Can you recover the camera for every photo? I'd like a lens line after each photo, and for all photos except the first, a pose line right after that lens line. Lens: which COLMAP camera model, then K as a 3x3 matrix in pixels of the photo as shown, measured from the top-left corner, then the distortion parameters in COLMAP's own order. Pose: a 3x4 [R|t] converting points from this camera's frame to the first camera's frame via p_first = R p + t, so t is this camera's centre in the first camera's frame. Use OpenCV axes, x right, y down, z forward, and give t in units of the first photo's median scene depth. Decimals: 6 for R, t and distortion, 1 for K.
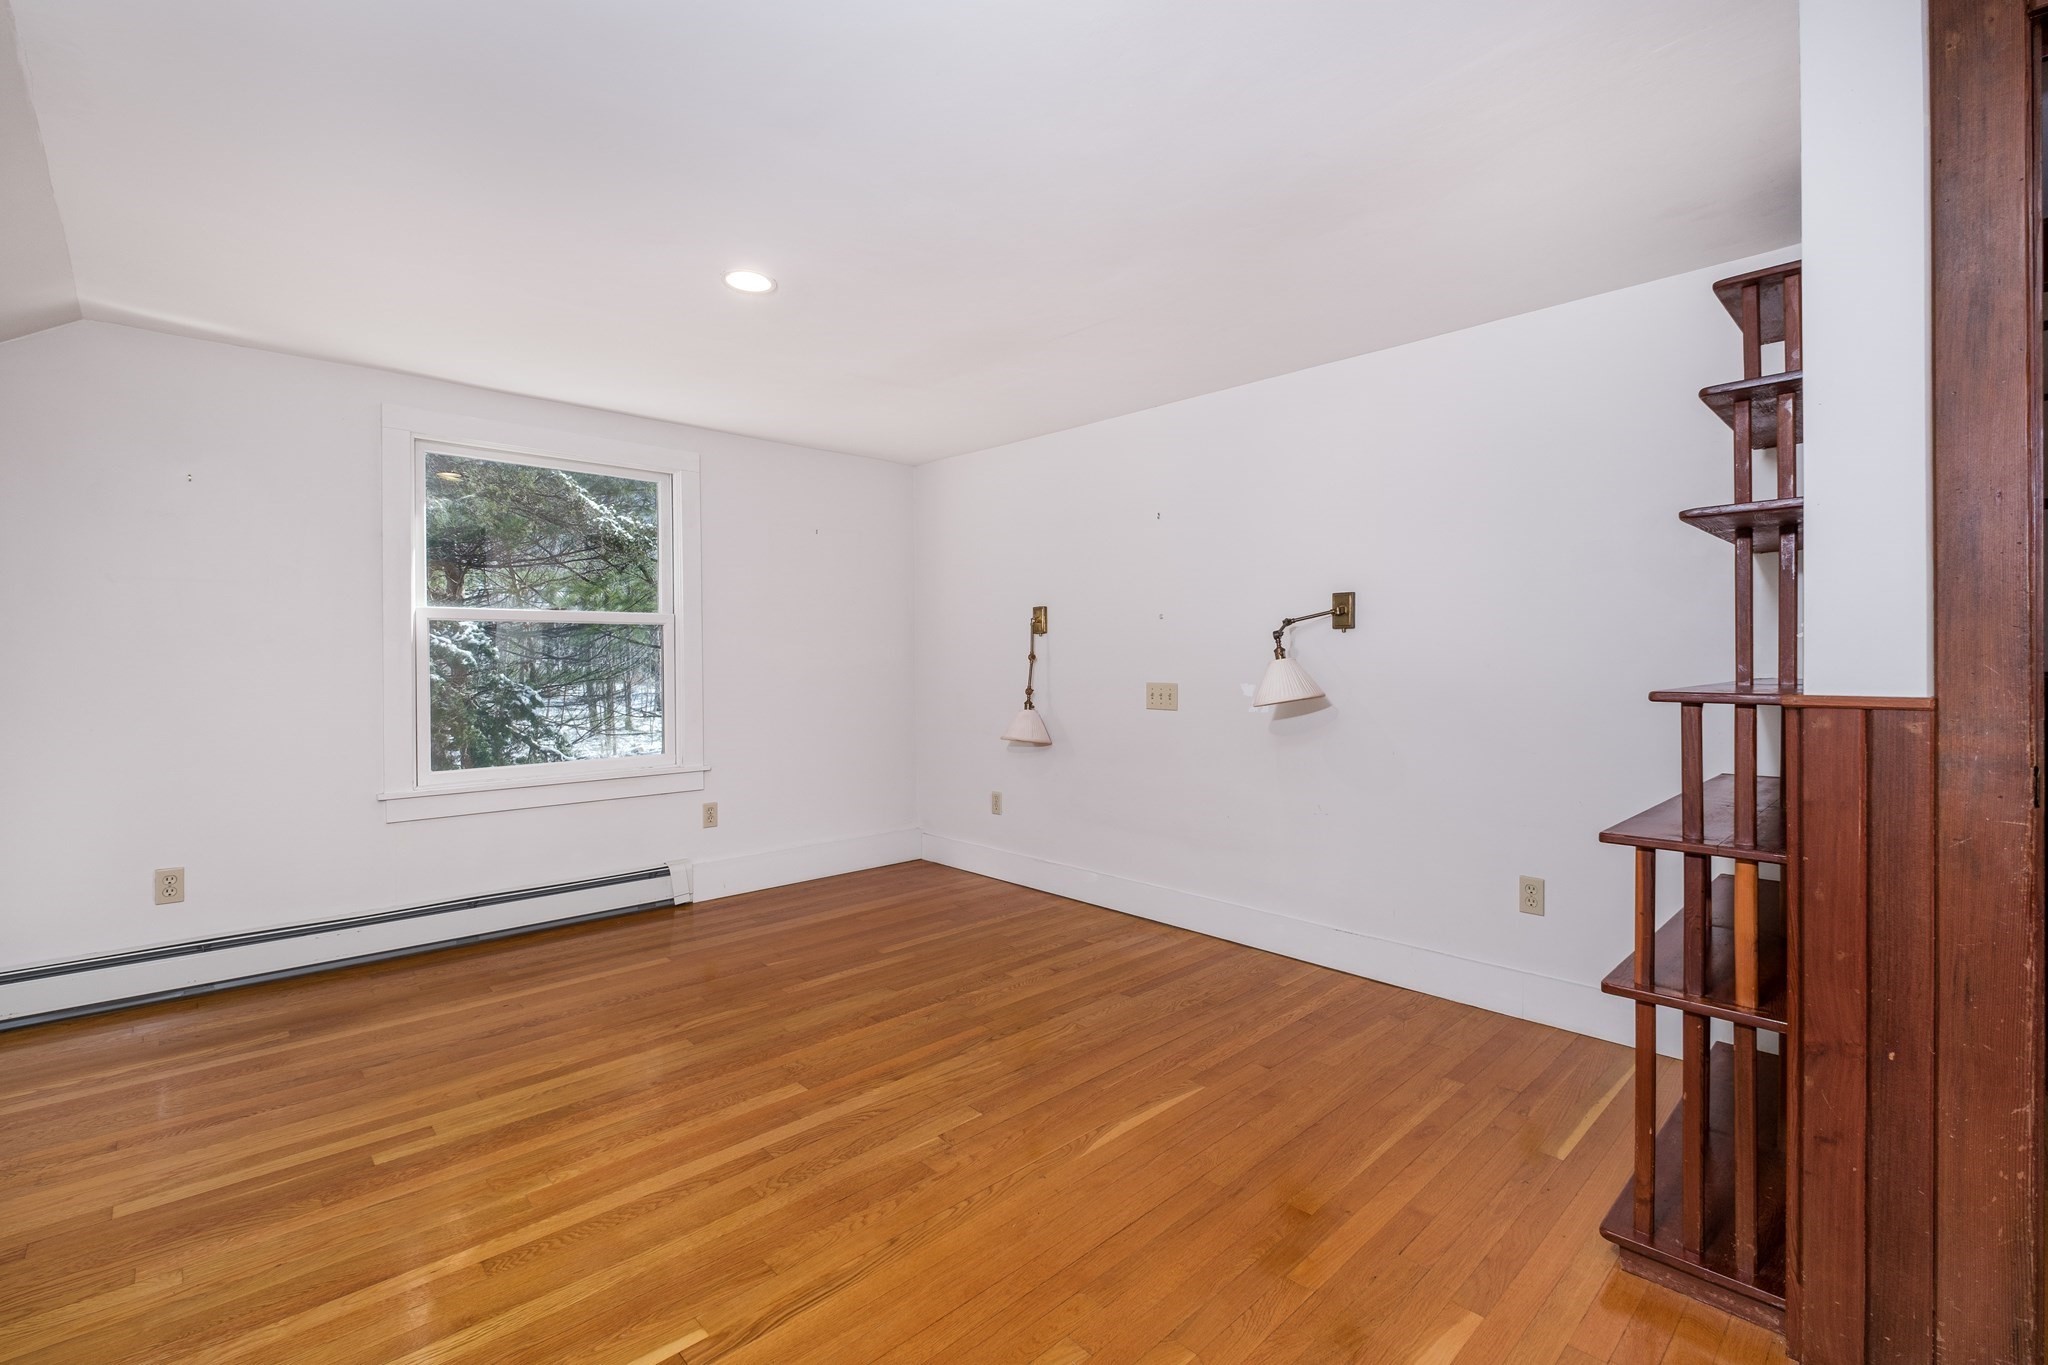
lens RADIAL K [[898.7, 0, 1016.3], [0, 898.7, 674.1], [0, 0, 1]] dist [-0.000350, -0.000033]
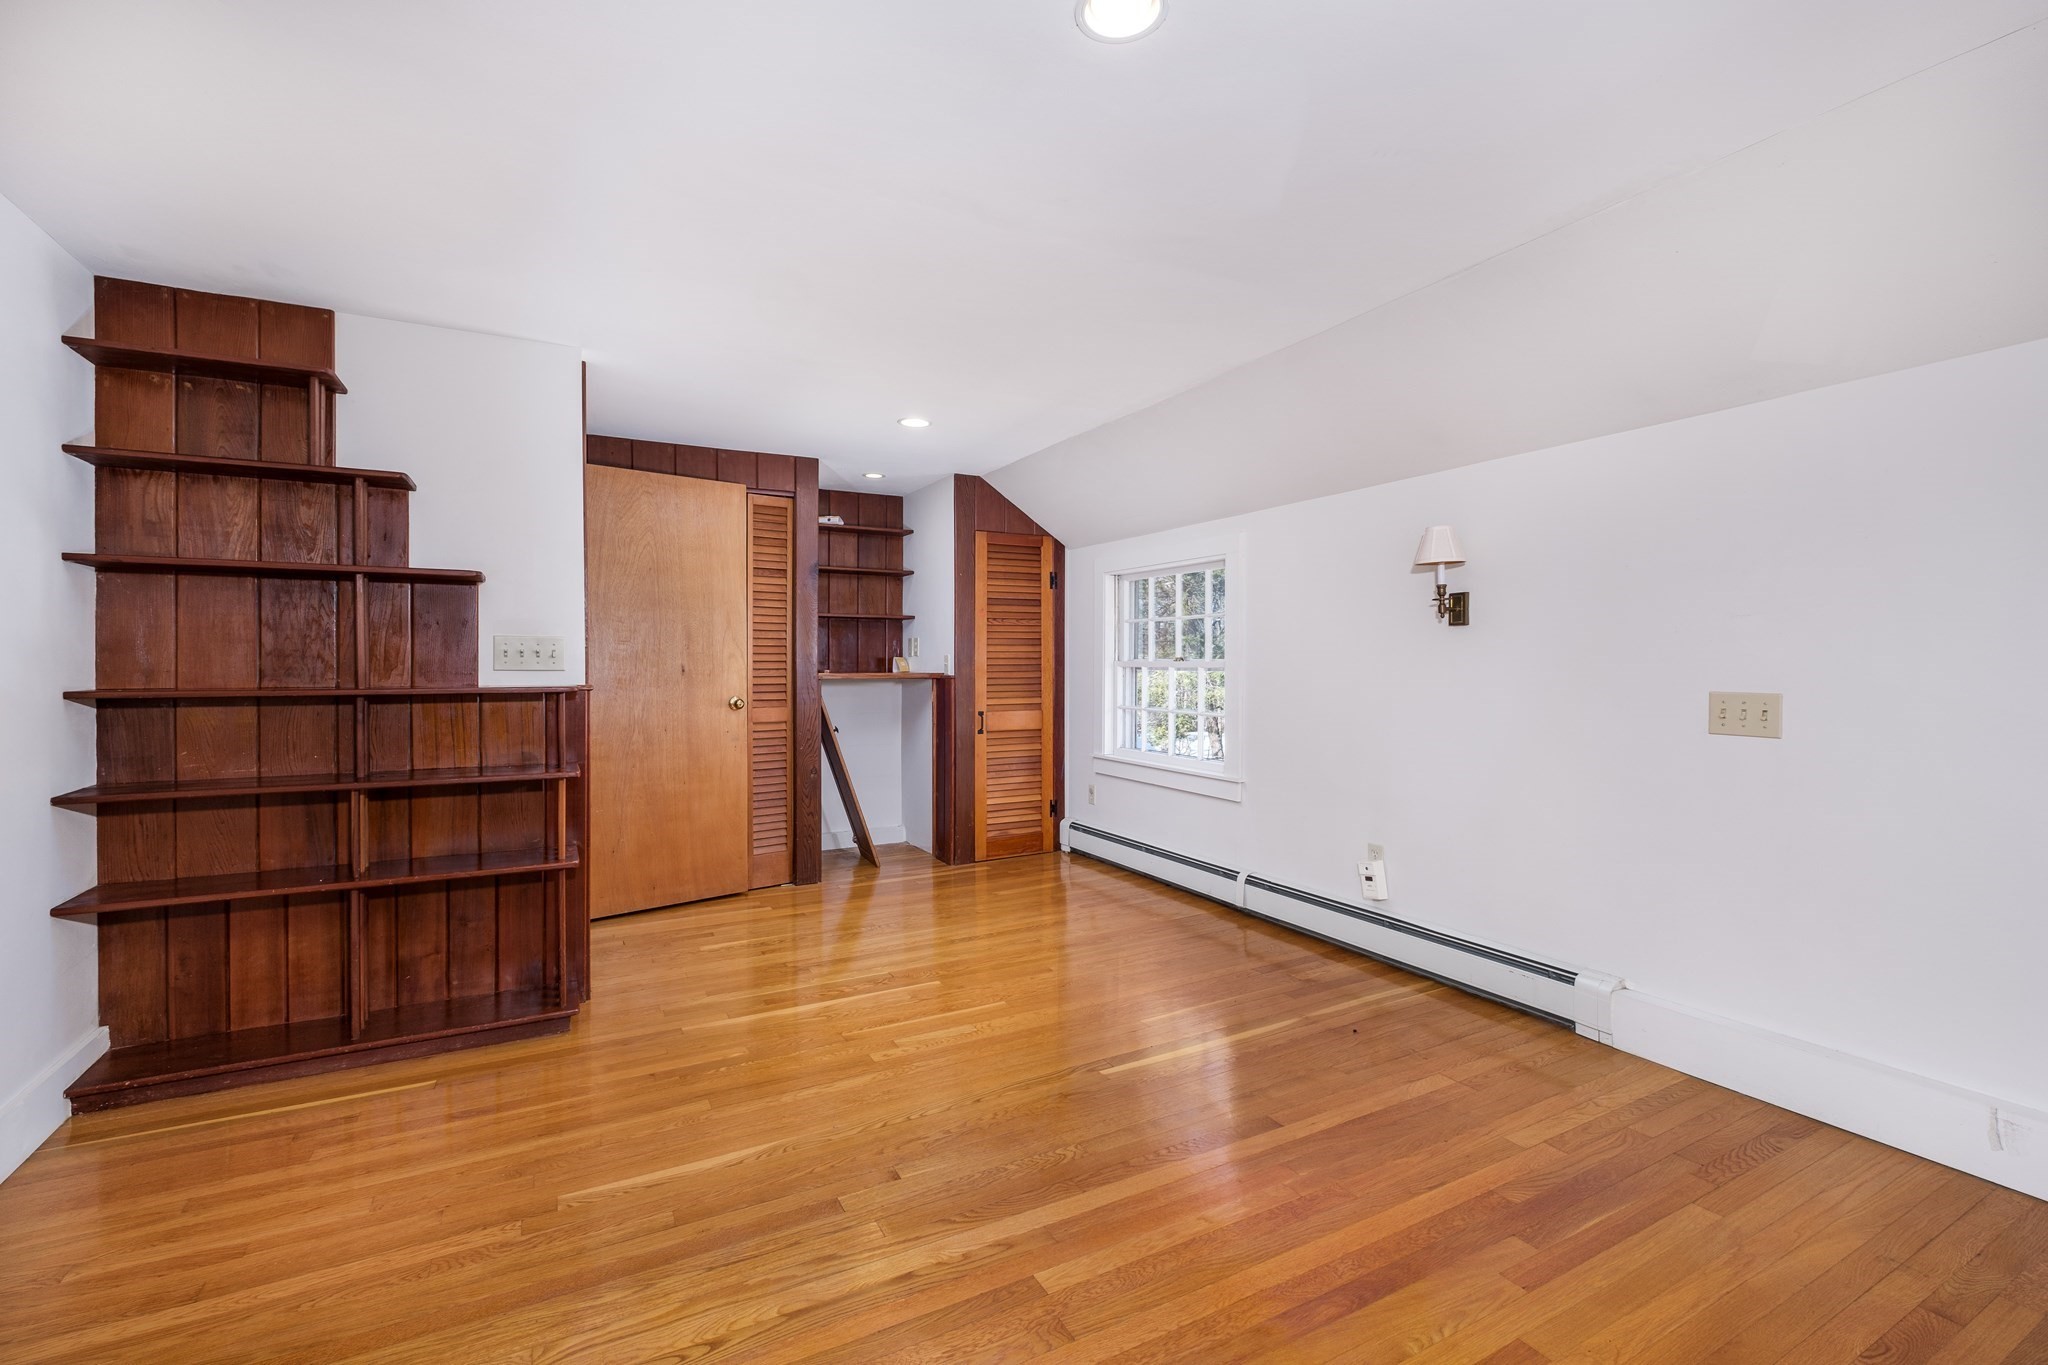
lens RADIAL K [[898.7, 0, 1021.8], [0, 898.7, 675.3], [0, 0, 1]] dist [-0.000350, -0.000033]
pose [[-0.967363, 0.000580, 0.253394, -0.402993], [0.005000, 0.999846, 0.016800, -0.022225], [-0.253346, 0.017519, -0.967217, 1.680751]]
